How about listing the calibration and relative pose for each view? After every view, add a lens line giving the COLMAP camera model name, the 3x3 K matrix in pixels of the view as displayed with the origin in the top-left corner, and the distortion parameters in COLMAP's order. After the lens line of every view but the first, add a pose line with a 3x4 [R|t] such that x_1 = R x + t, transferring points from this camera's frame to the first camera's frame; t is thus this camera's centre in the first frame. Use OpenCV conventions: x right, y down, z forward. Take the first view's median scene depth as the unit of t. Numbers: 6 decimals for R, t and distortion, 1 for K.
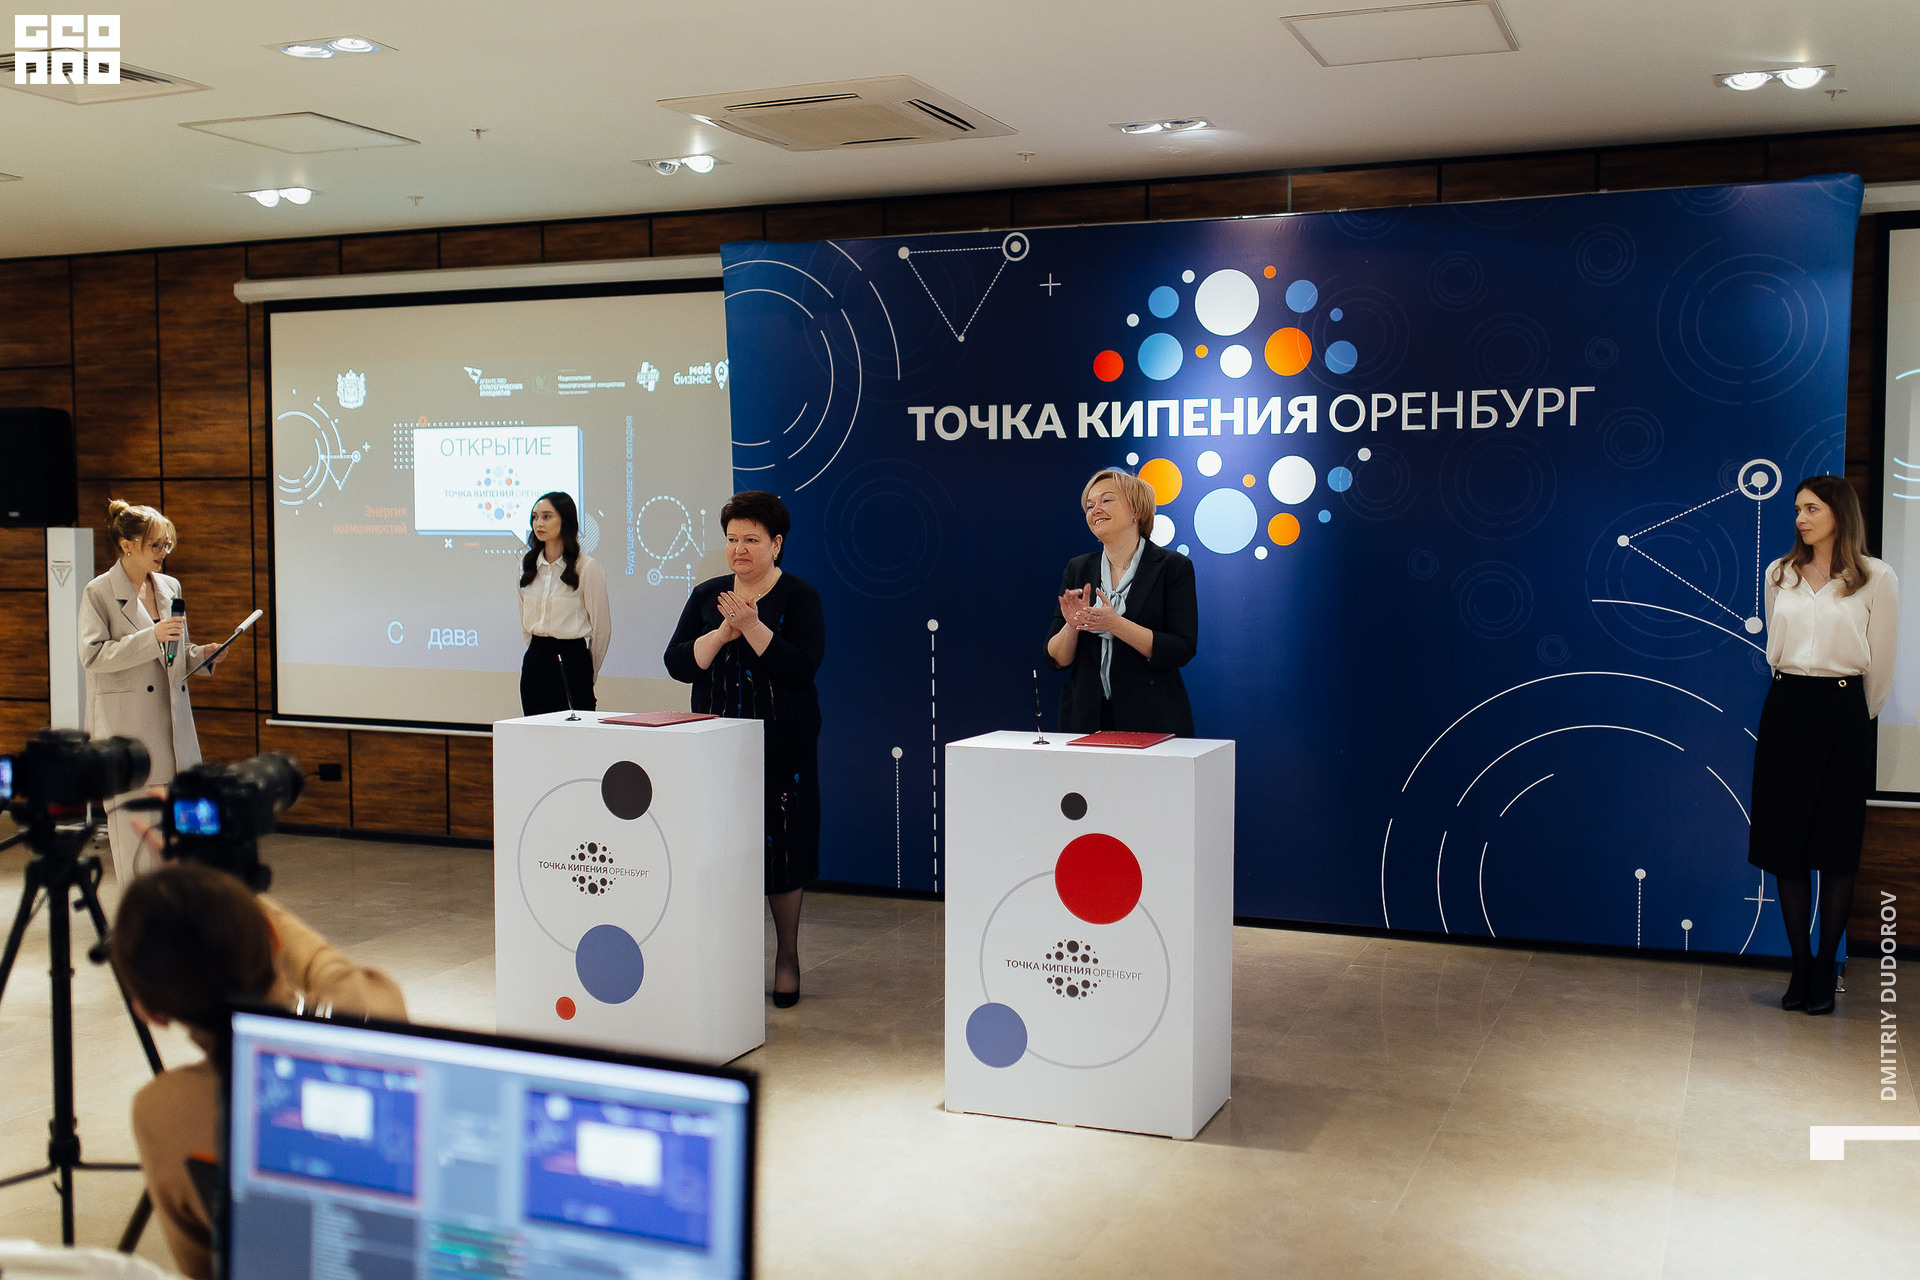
lens RADIAL K [[1913.9, 0, 1009.4], [0, 1913.9, 629.9], [0, 0, 1]] dist [-0.001349, 0.000000]
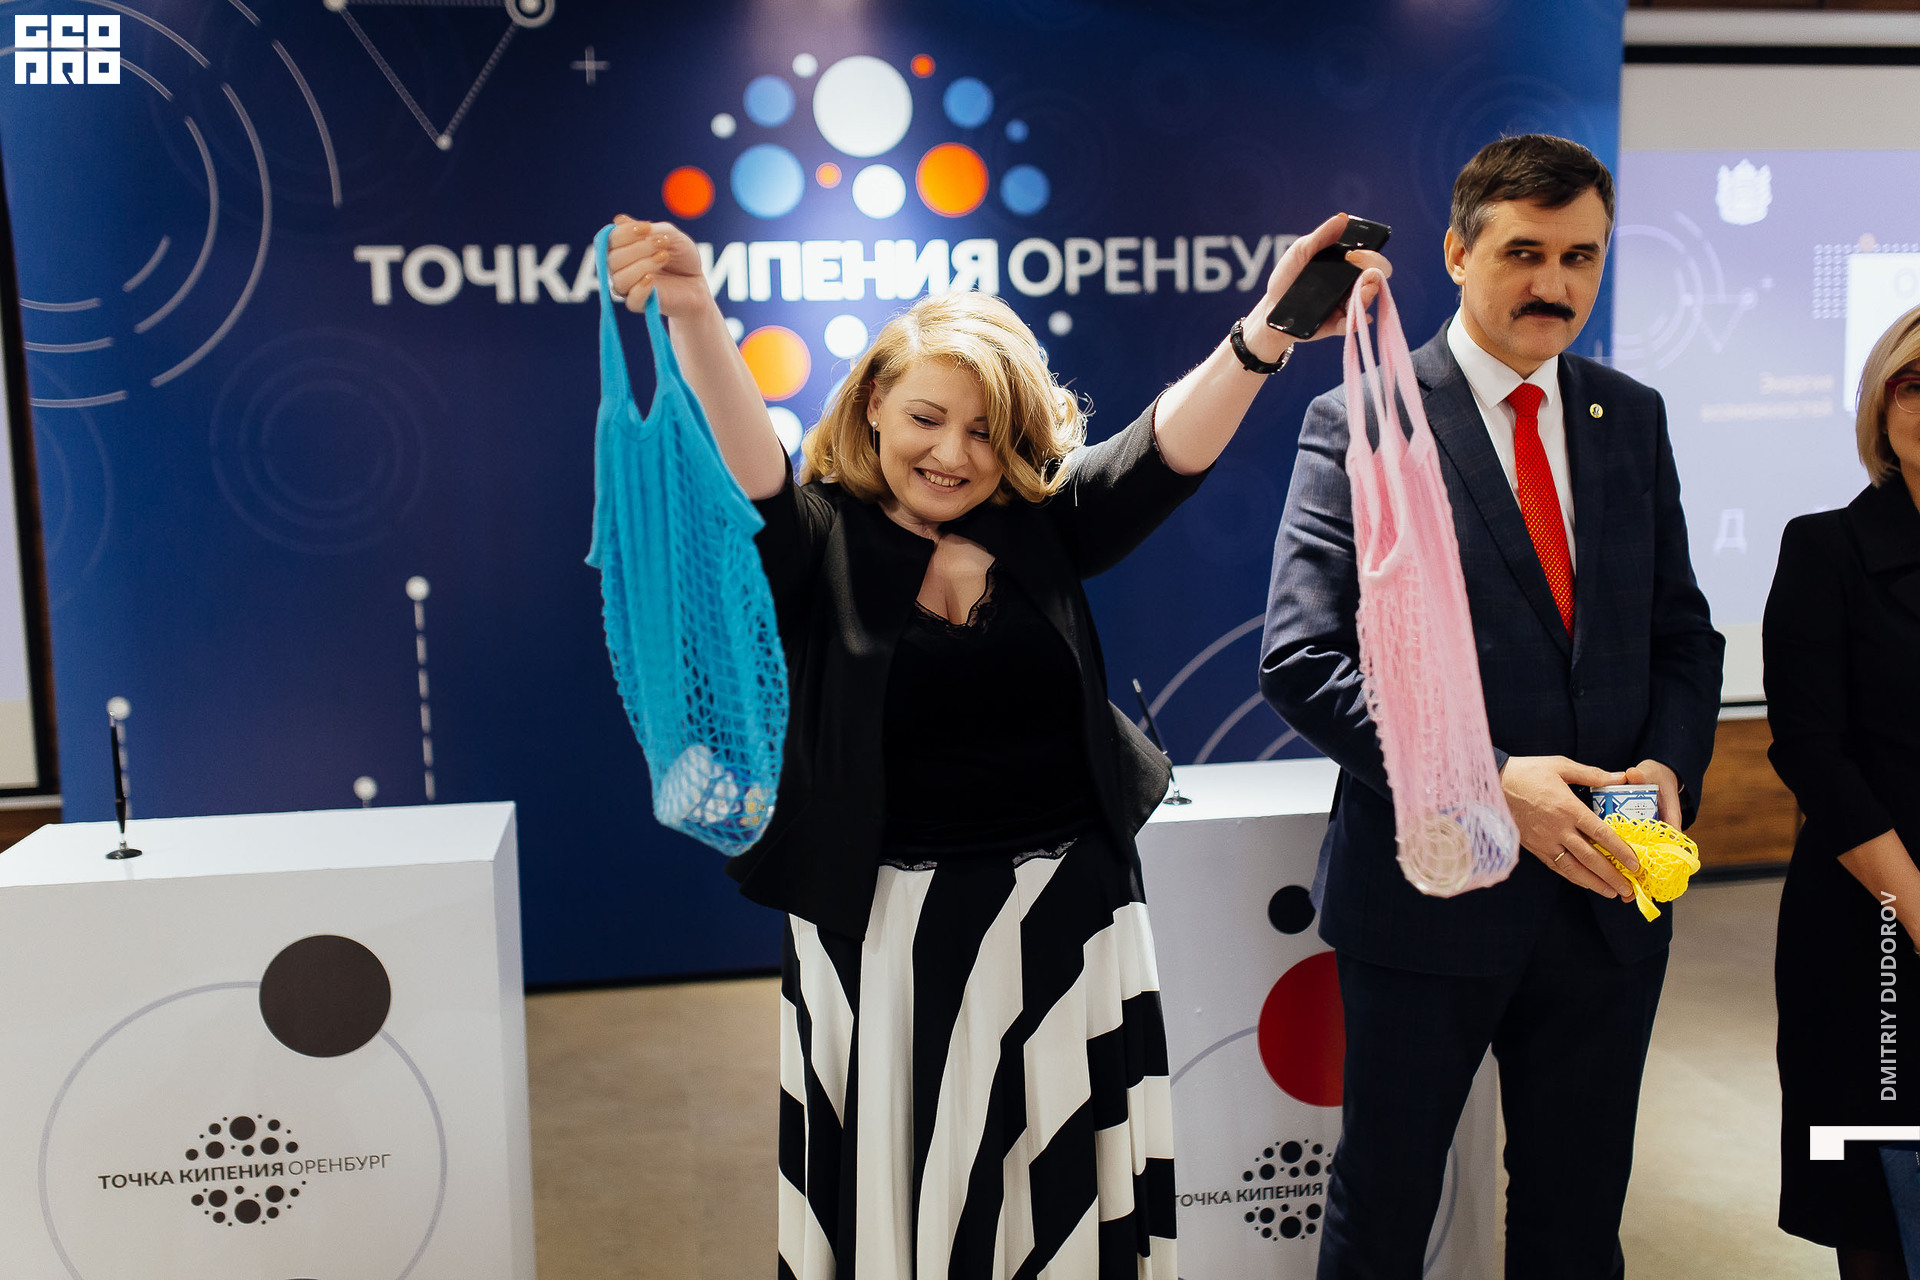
lens RADIAL K [[1820.0, 0, 955.6], [0, 1820.0, 637.2], [0, 0, 1]] dist [0.000625, 0.000000]
pose [[0.856029, -0.079228, 0.510821, -0.215756], [0.051715, 0.996353, 0.067871, -0.019887], [-0.514335, -0.031683, 0.857004, 0.402463]]
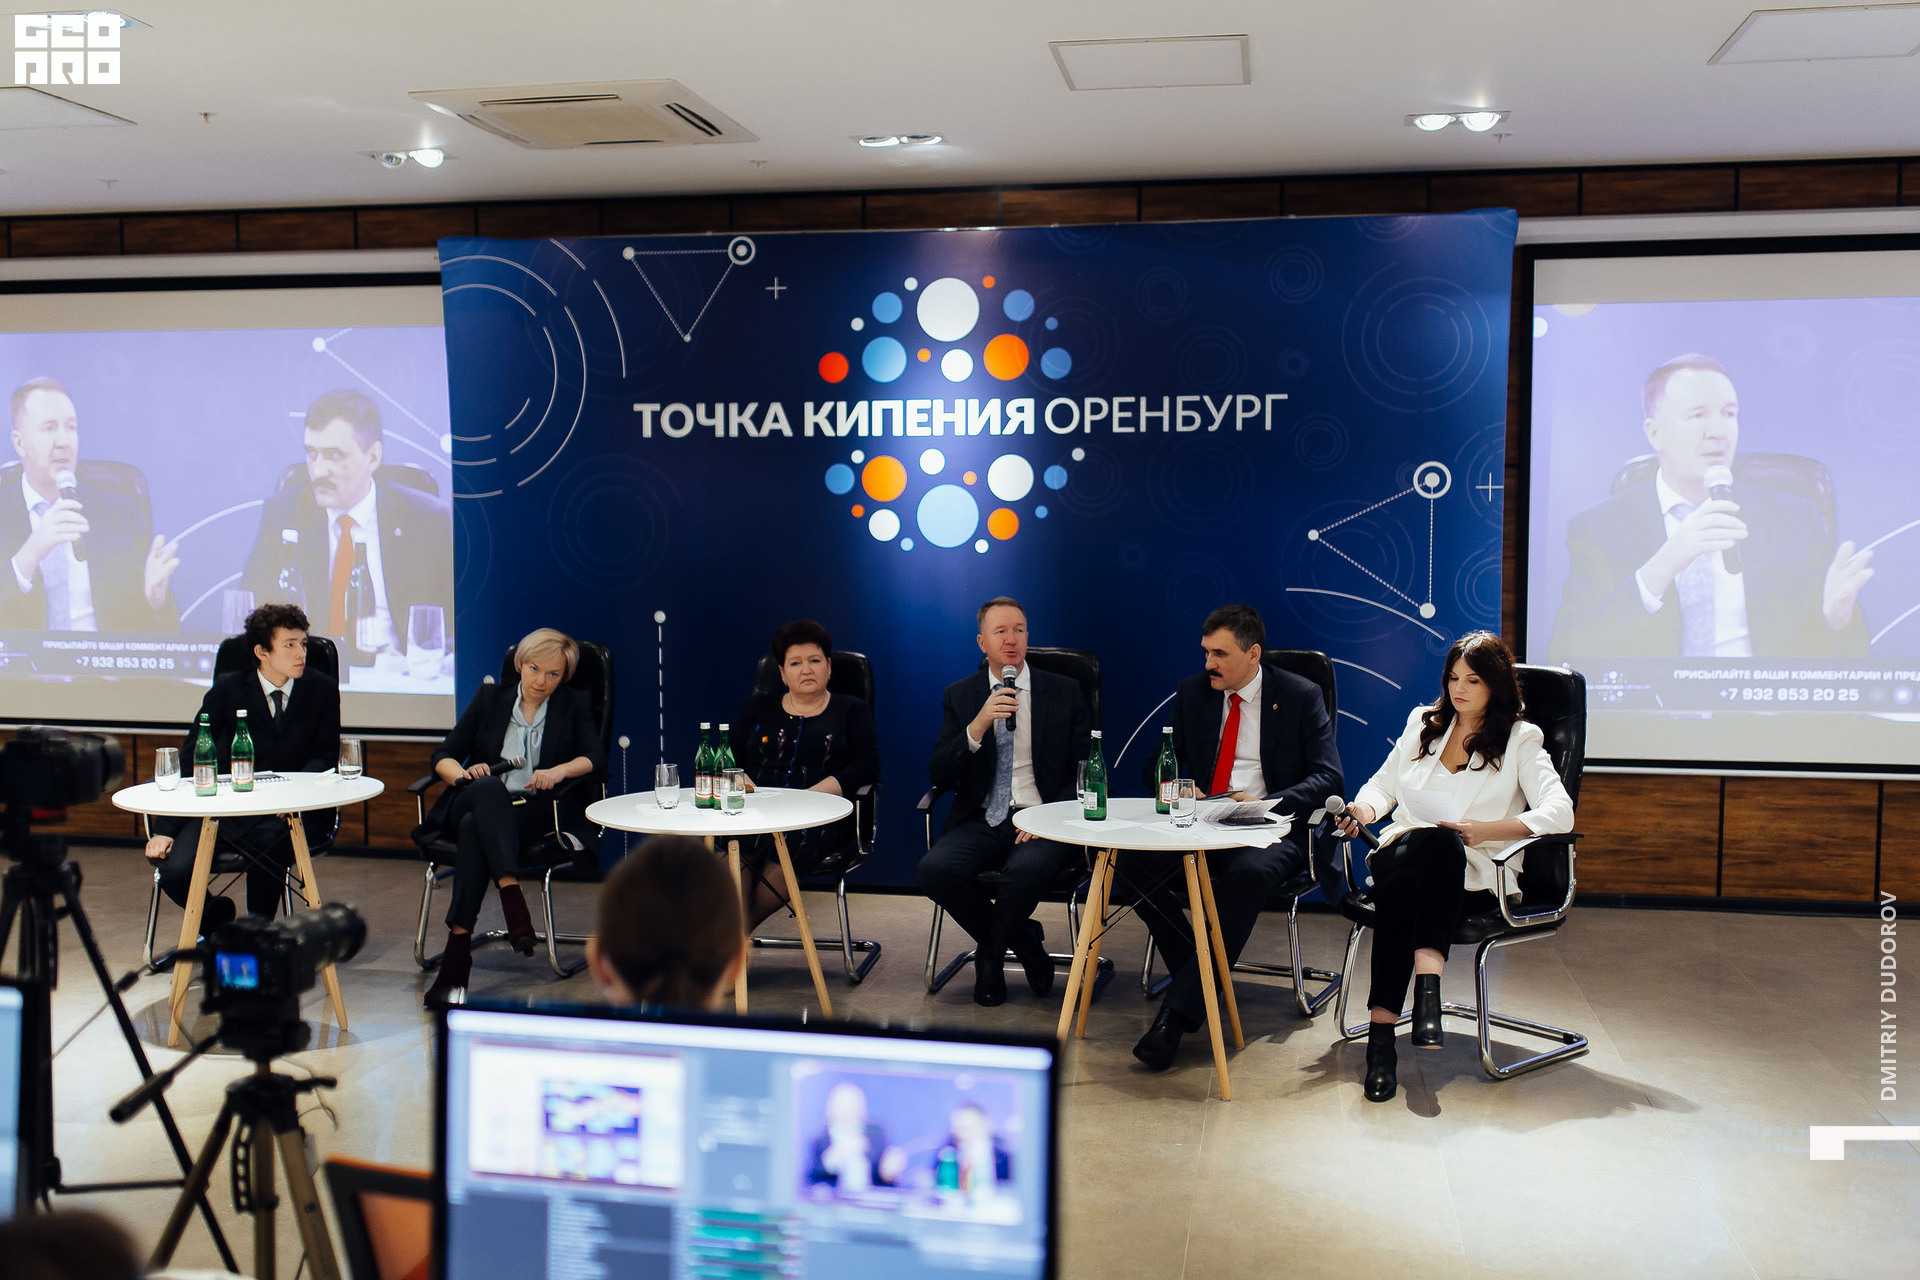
lens RADIAL K [[1820.0, 0, 964.8], [0, 1820.0, 632.3], [0, 0, 1]] dist [0.000625, 0.000000]
pose [[0.980470, -0.009765, 0.196425, -0.076909], [0.008735, 0.999943, 0.006109, 0.001339], [-0.196474, -0.004274, 0.980500, 0.010640]]
